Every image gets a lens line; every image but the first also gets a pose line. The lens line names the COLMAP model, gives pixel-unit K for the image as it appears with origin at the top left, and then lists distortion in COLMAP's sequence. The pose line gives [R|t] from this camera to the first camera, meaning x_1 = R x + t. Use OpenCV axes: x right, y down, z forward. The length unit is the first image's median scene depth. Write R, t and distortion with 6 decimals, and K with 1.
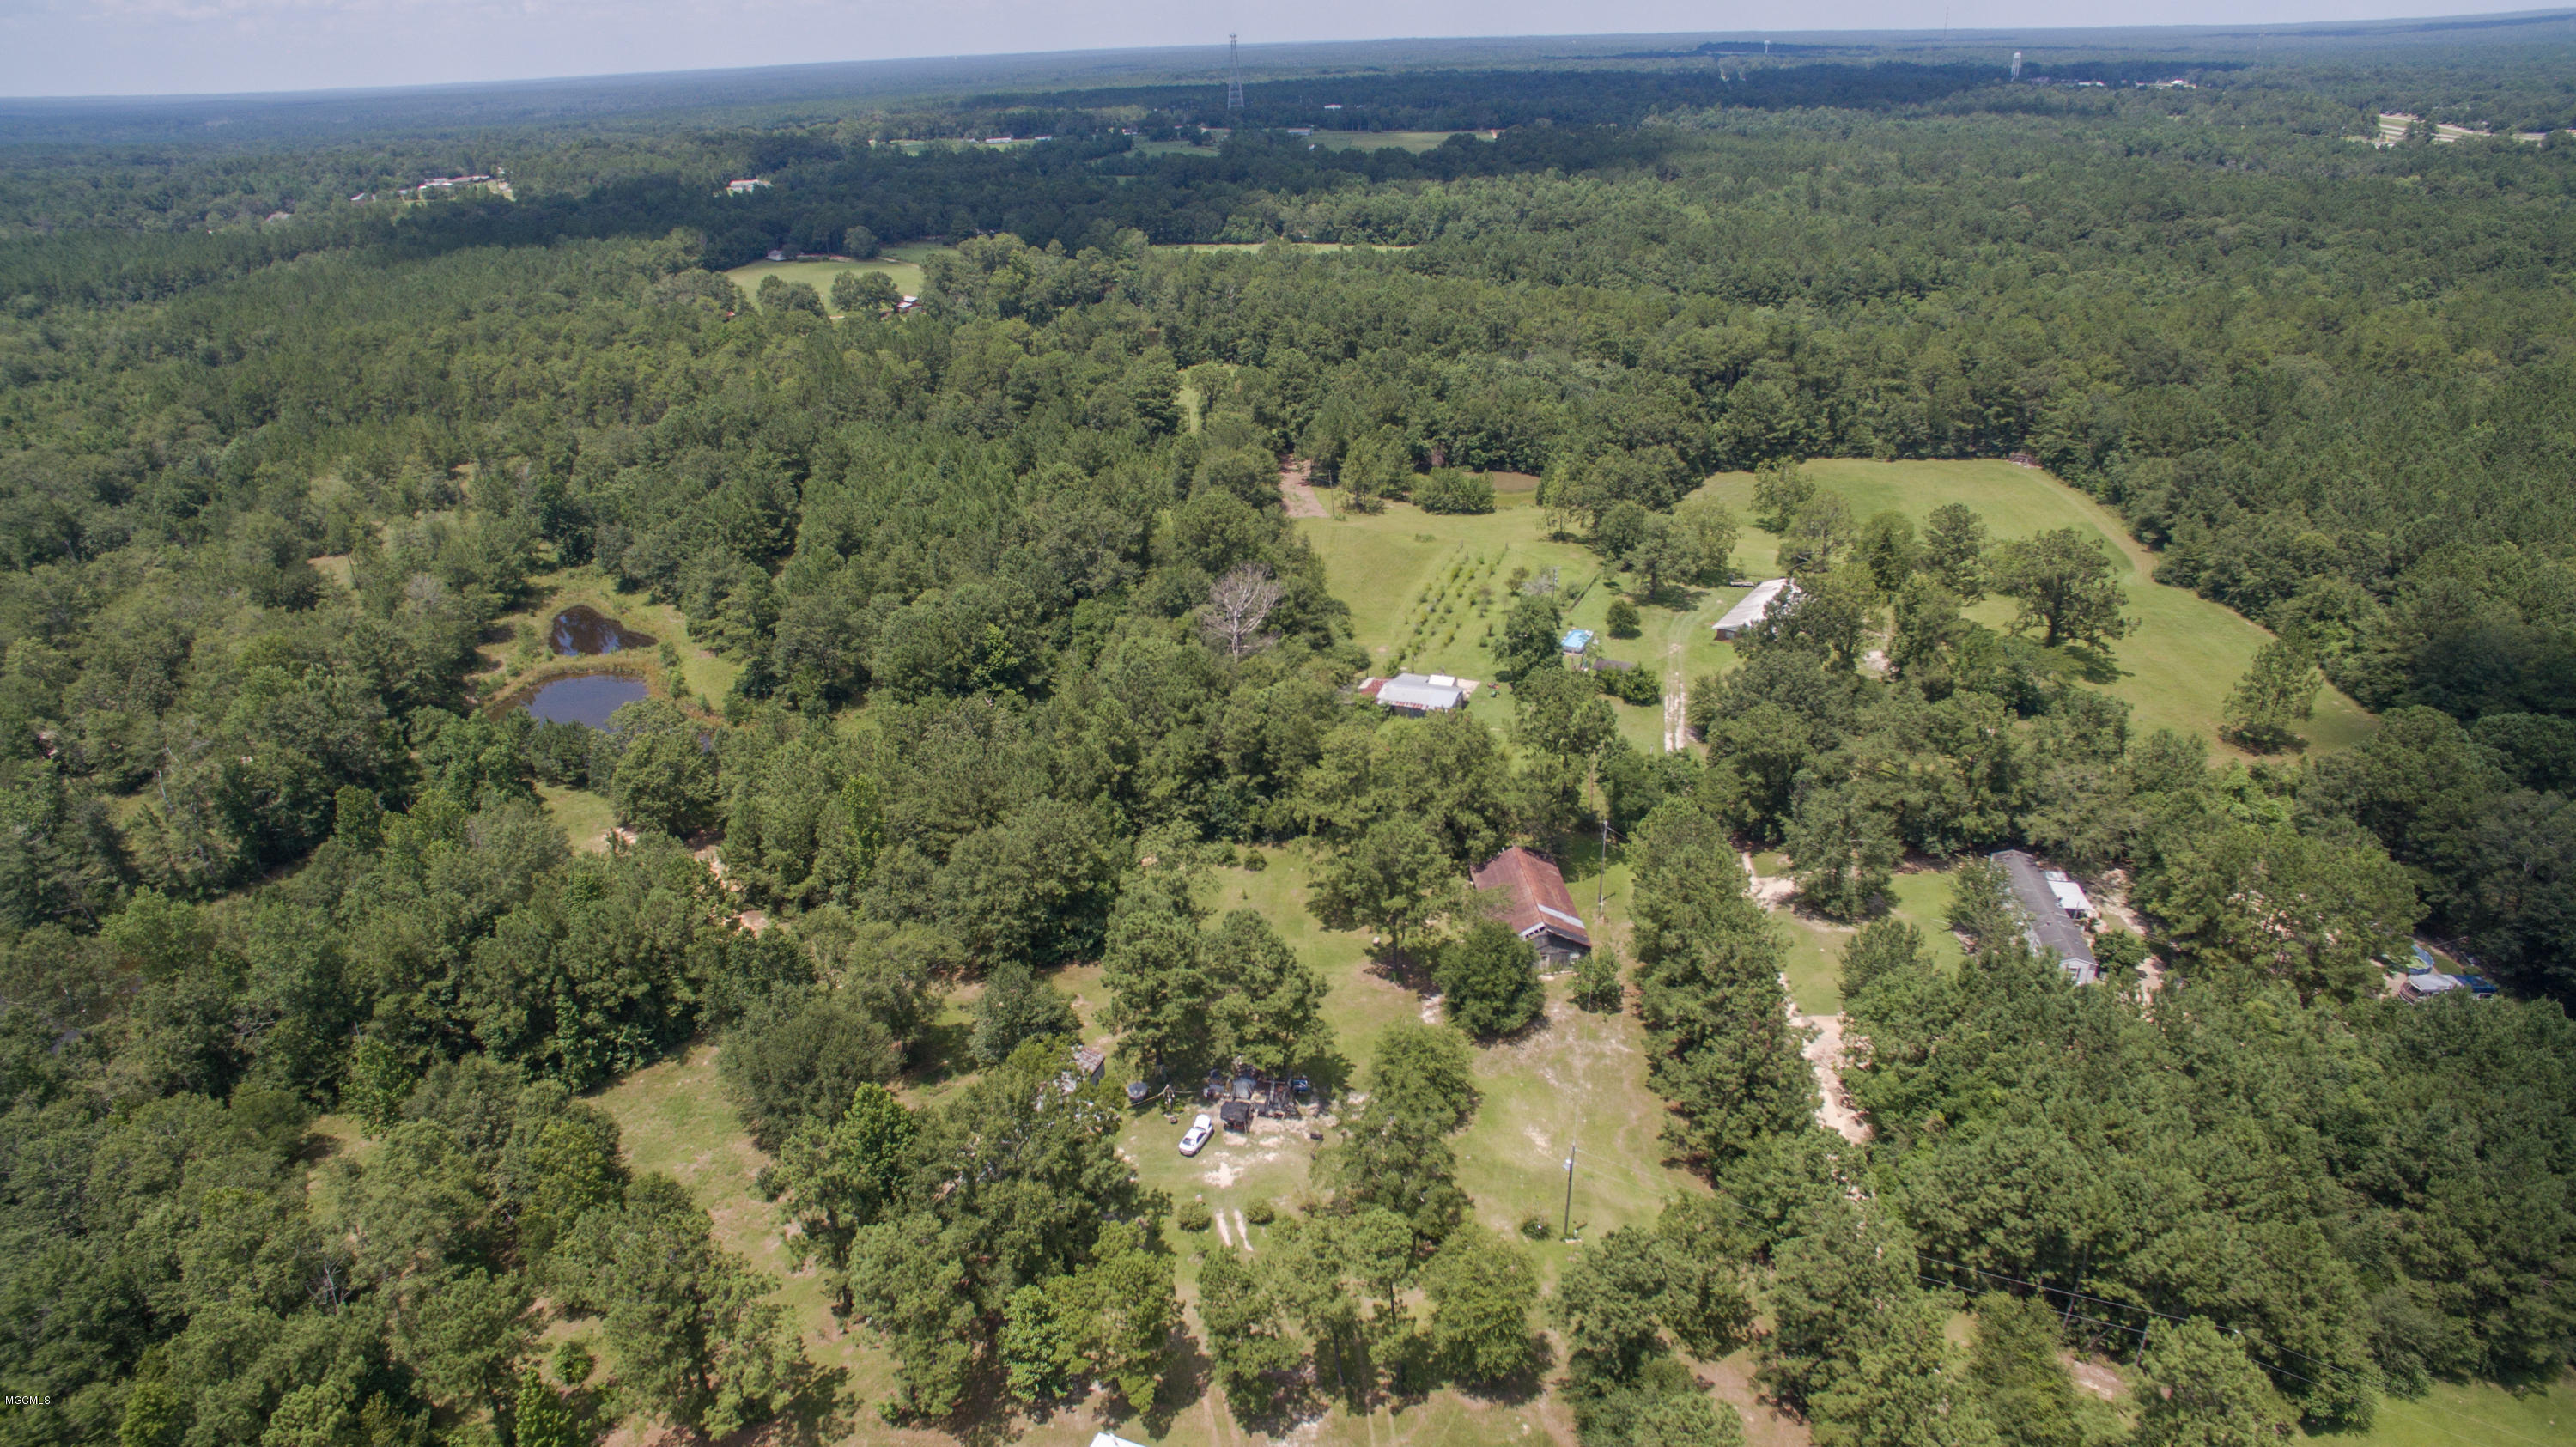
lens RADIAL K [[1490.5, 0, 1291.6], [0, 1490.5, 729.5], [0, 0, 1]] dist [-0.124764, 0.088824]
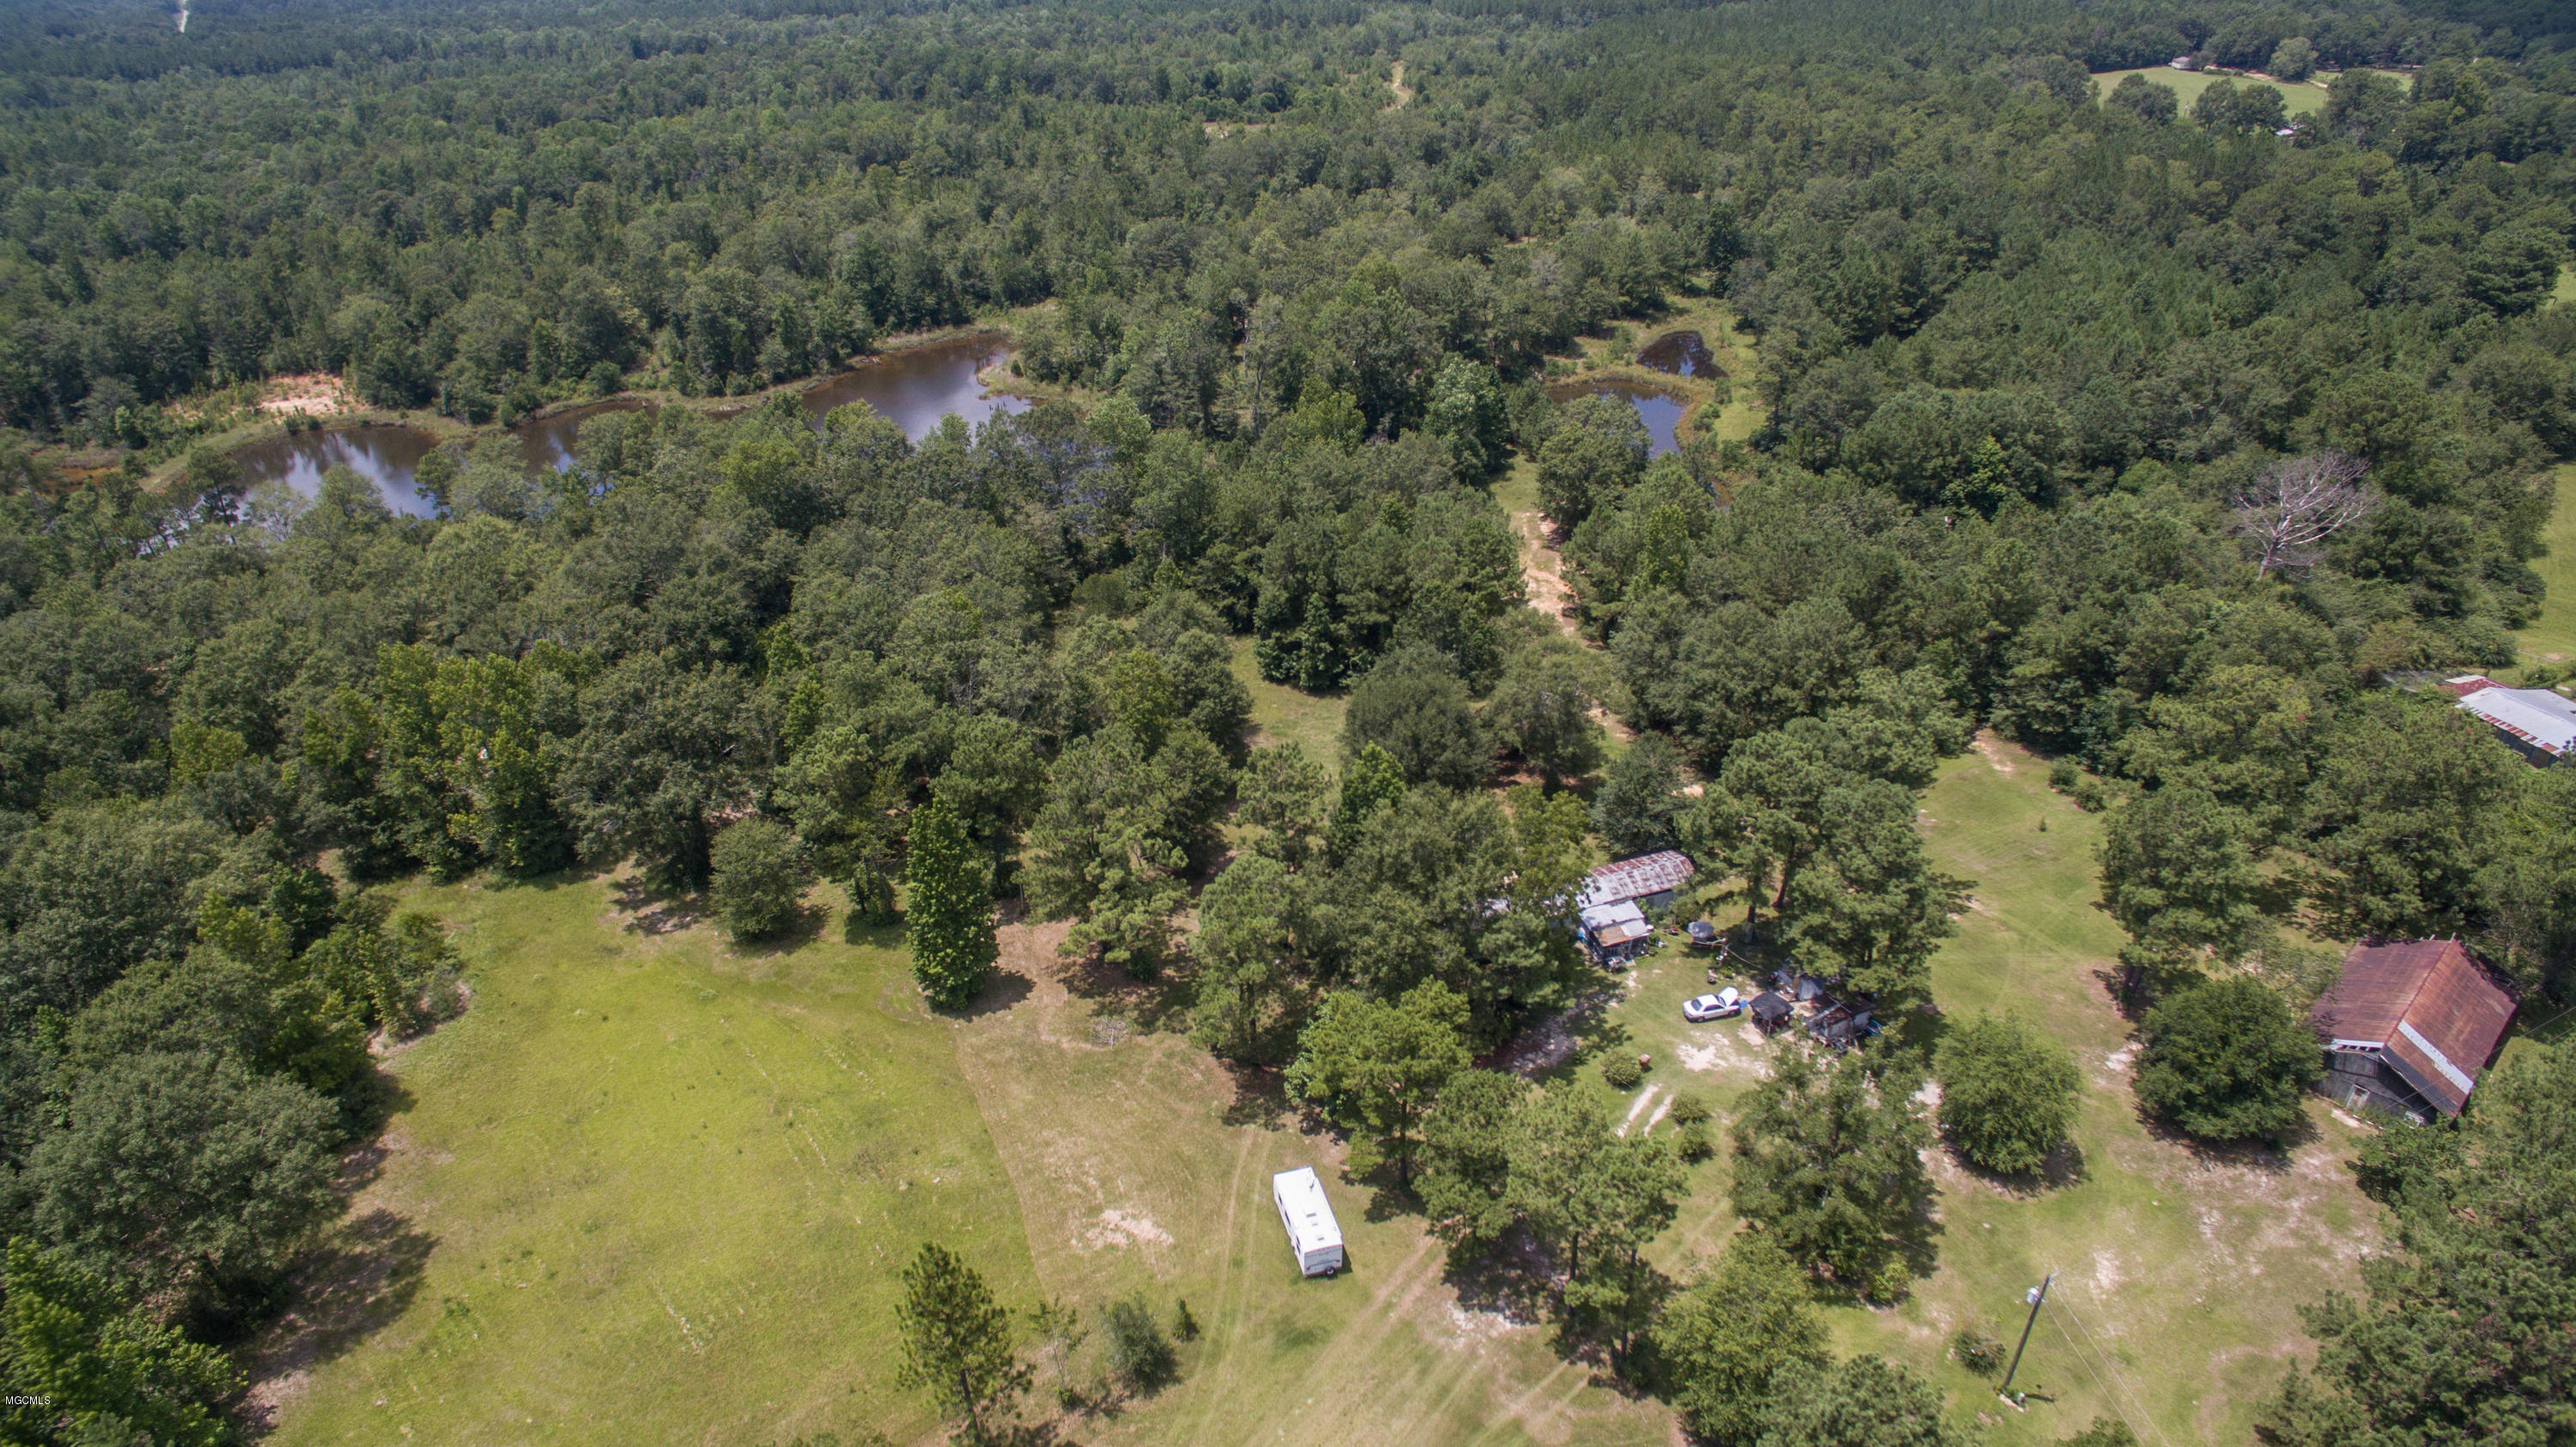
lens RADIAL K [[1490.5, 0, 1291.6], [0, 1490.5, 729.5], [0, 0, 1]] dist [-0.124764, 0.088824]
pose [[0.619714, 0.409236, -0.669687, 0.246503], [-0.331406, 0.909936, 0.249373, 0.008771], [0.711425, 0.067398, 0.699523, 0.226559]]
